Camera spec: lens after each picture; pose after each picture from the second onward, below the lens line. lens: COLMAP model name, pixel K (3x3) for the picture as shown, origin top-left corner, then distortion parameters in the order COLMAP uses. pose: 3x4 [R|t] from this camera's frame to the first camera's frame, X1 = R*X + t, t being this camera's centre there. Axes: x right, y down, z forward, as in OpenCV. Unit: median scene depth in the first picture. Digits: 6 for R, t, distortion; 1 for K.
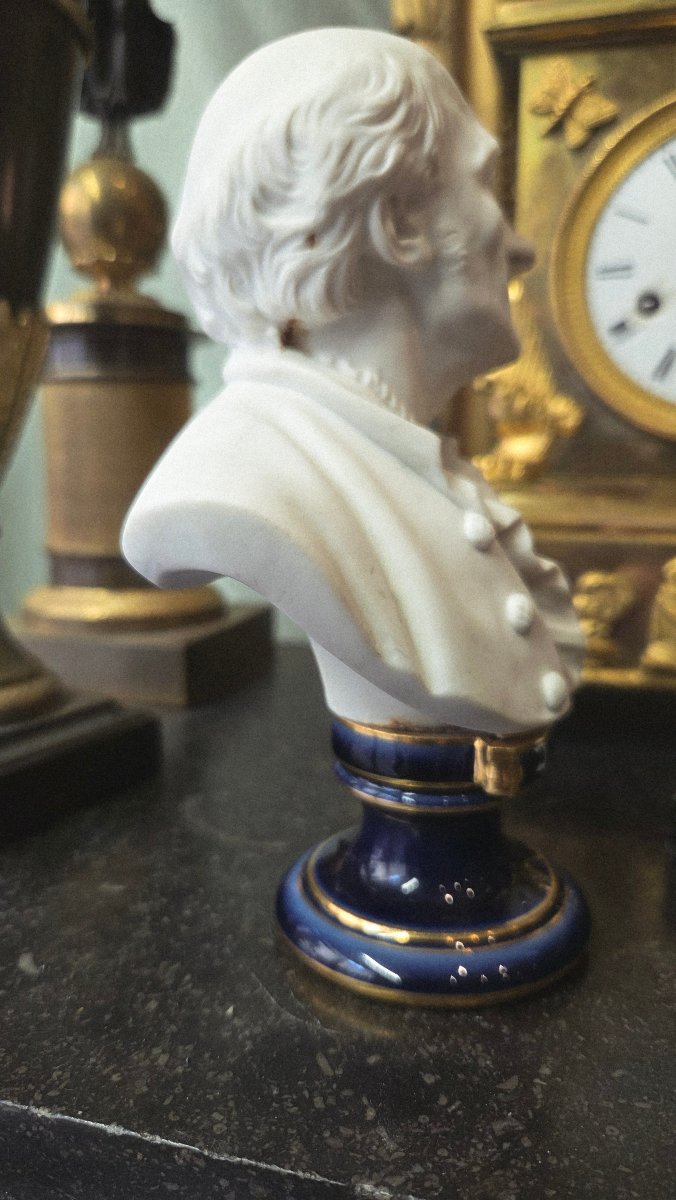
lens RADIAL K [[918.5, 0, 338.0], [0, 918.5, 600.0], [0, 0, 1]] dist [-0.012470, -0.012410]
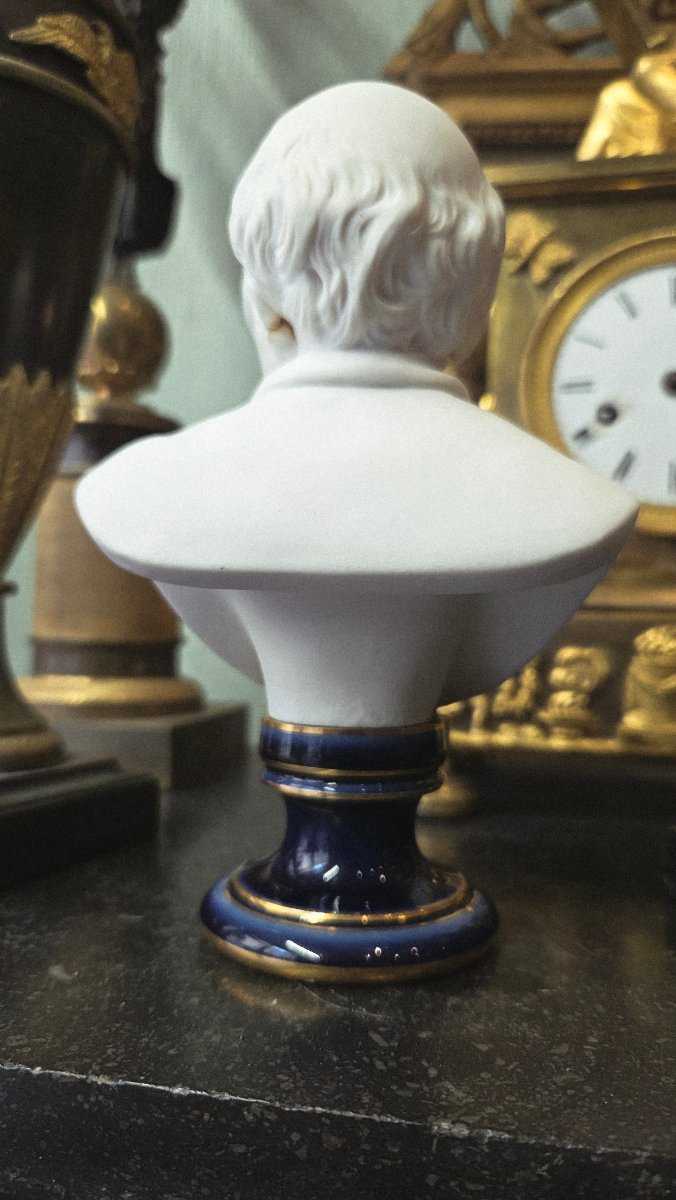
lens RADIAL K [[915.2, 0, 338.0], [0, 915.2, 600.0], [0, 0, 1]] dist [-0.004103, -0.011244]
pose [[0.996709, 0.020500, 0.078433, -0.146933], [-0.005680, 0.982780, -0.184693, 0.215979], [-0.080869, 0.183640, 0.979661, -0.073804]]
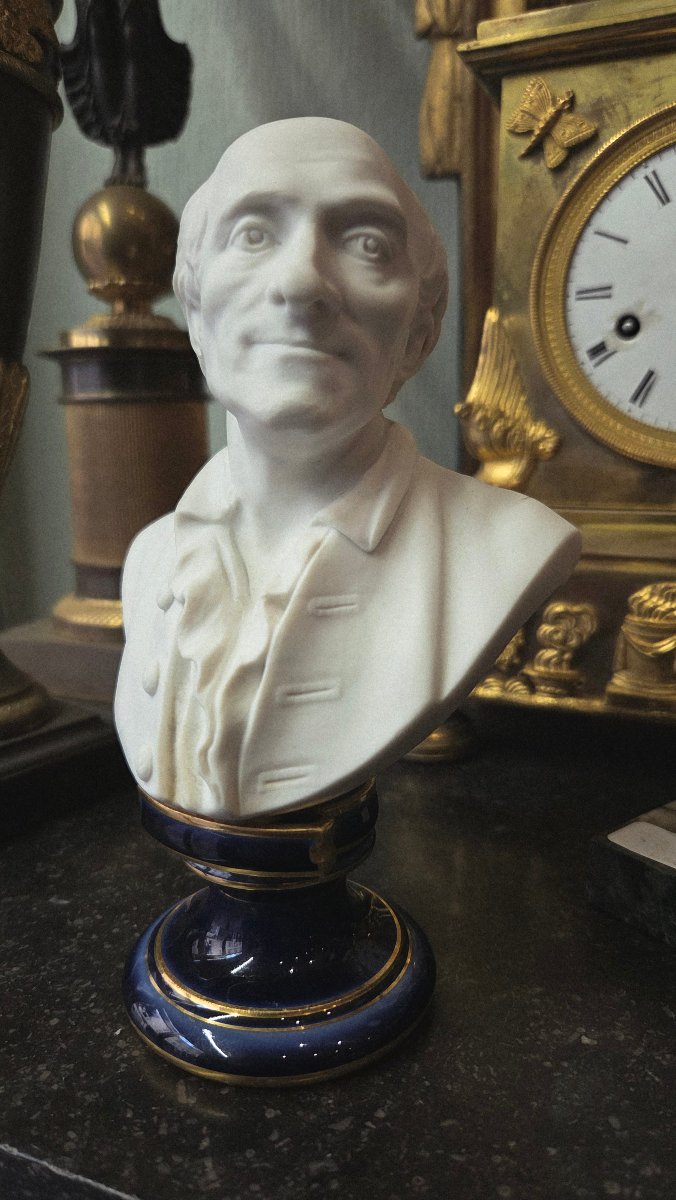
lens RADIAL K [[915.2, 0, 338.0], [0, 915.2, 600.0], [0, 0, 1]] dist [-0.004103, -0.011244]
pose [[0.992309, 0.010635, -0.123331, 0.298281], [-0.005761, 0.999191, 0.039811, -0.128792], [0.123654, -0.038795, 0.991567, -0.045547]]
